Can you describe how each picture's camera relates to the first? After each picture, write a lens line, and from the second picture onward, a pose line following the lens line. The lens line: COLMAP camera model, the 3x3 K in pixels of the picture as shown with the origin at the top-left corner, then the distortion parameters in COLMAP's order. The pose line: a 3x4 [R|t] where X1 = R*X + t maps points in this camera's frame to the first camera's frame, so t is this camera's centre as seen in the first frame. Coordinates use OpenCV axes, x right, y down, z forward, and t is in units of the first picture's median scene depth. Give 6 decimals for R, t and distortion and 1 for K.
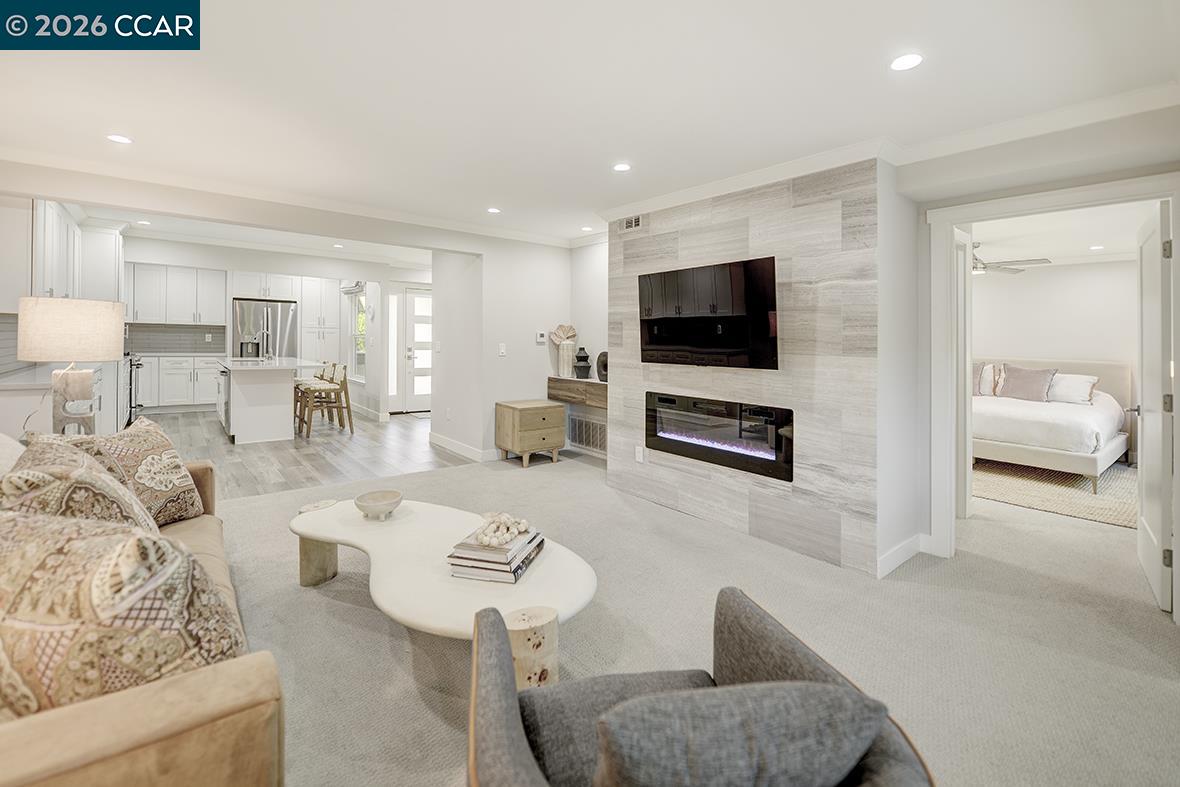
lens RADIAL K [[475.4, 0, 636.0], [0, 475.4, 345.3], [0, 0, 1]] dist [-0.002093, -0.000339]
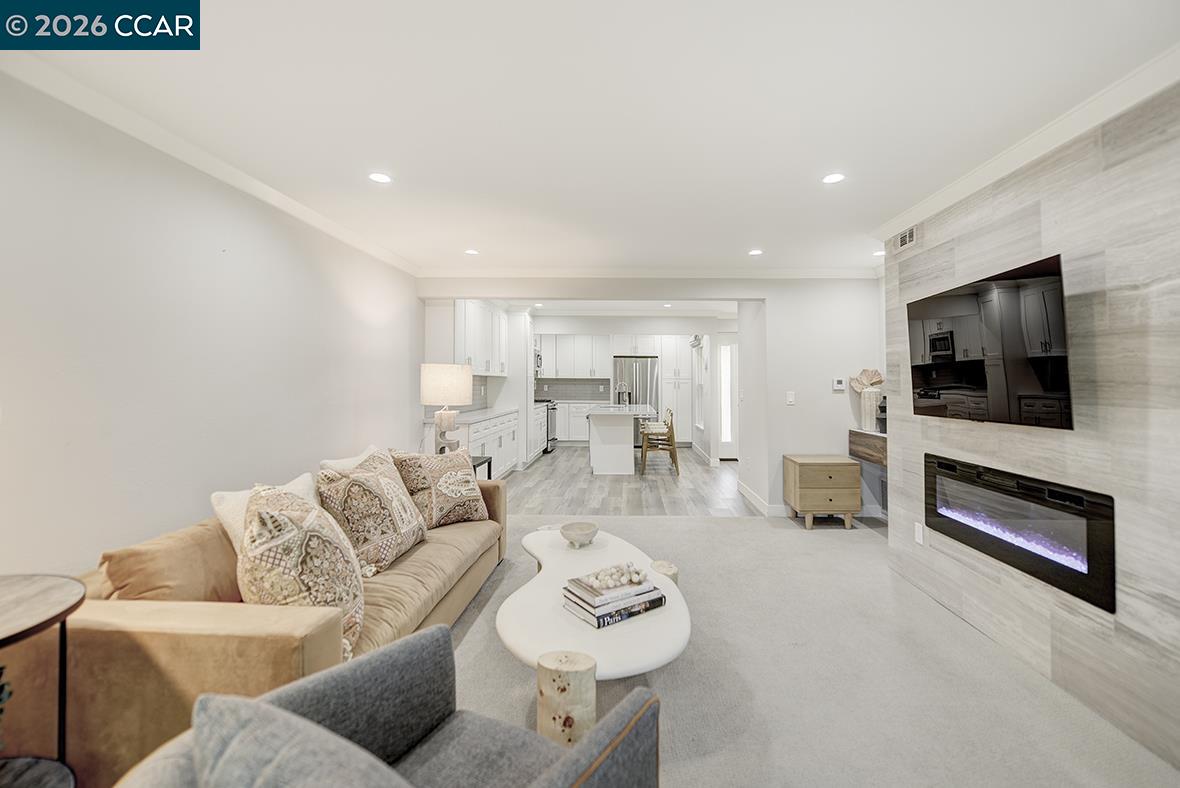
lens RADIAL K [[509.8, 0, 647.1], [0, 509.8, 383.7], [0, 0, 1]] dist [-0.007832, -0.000514]
pose [[0.782558, -0.016086, -0.622370, 0.267084], [0.003878, 0.999773, -0.020964, 0.001502], [0.622566, 0.013992, 0.782442, 0.110341]]
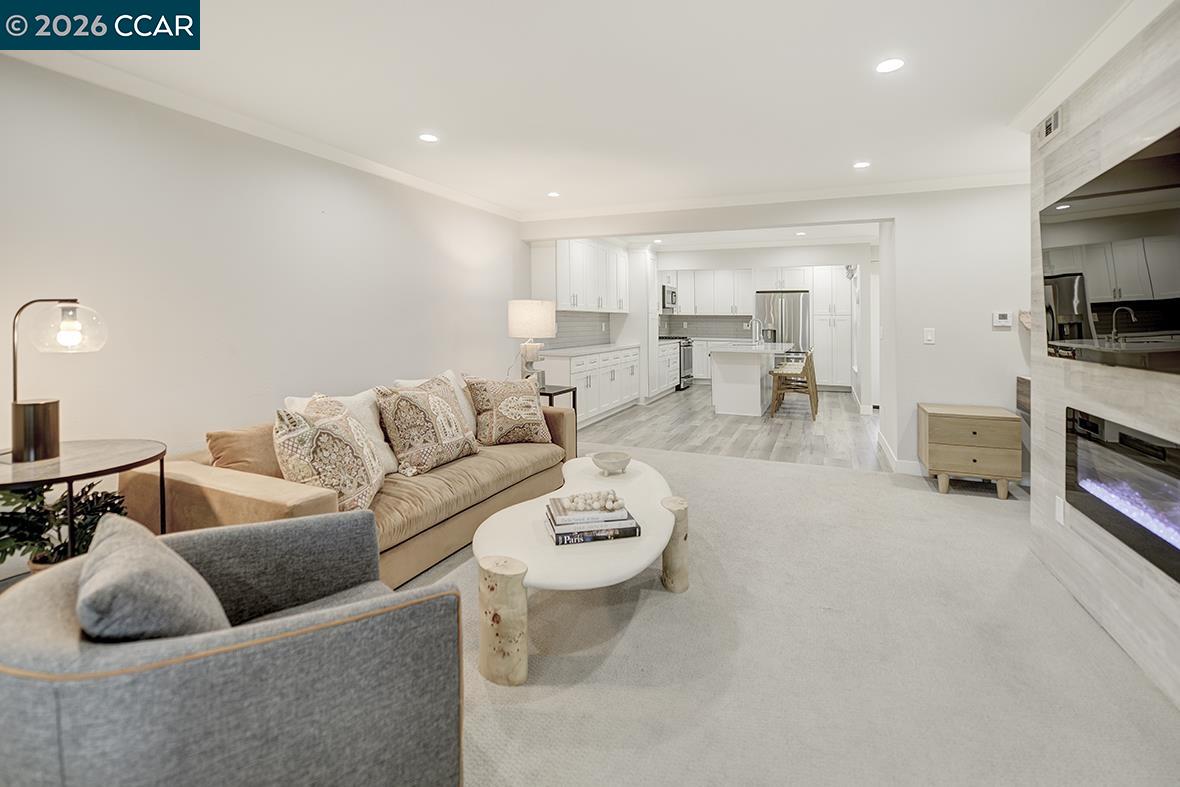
lens RADIAL K [[519.2, 0, 604.0], [0, 519.2, 341.1], [0, 0, 1]] dist [-0.003581, 0.000080]
pose [[0.497563, 0.016533, -0.867270, 0.422267], [-0.003757, 0.999850, 0.016905, 0.011256], [0.867420, -0.005153, 0.497551, 0.269415]]
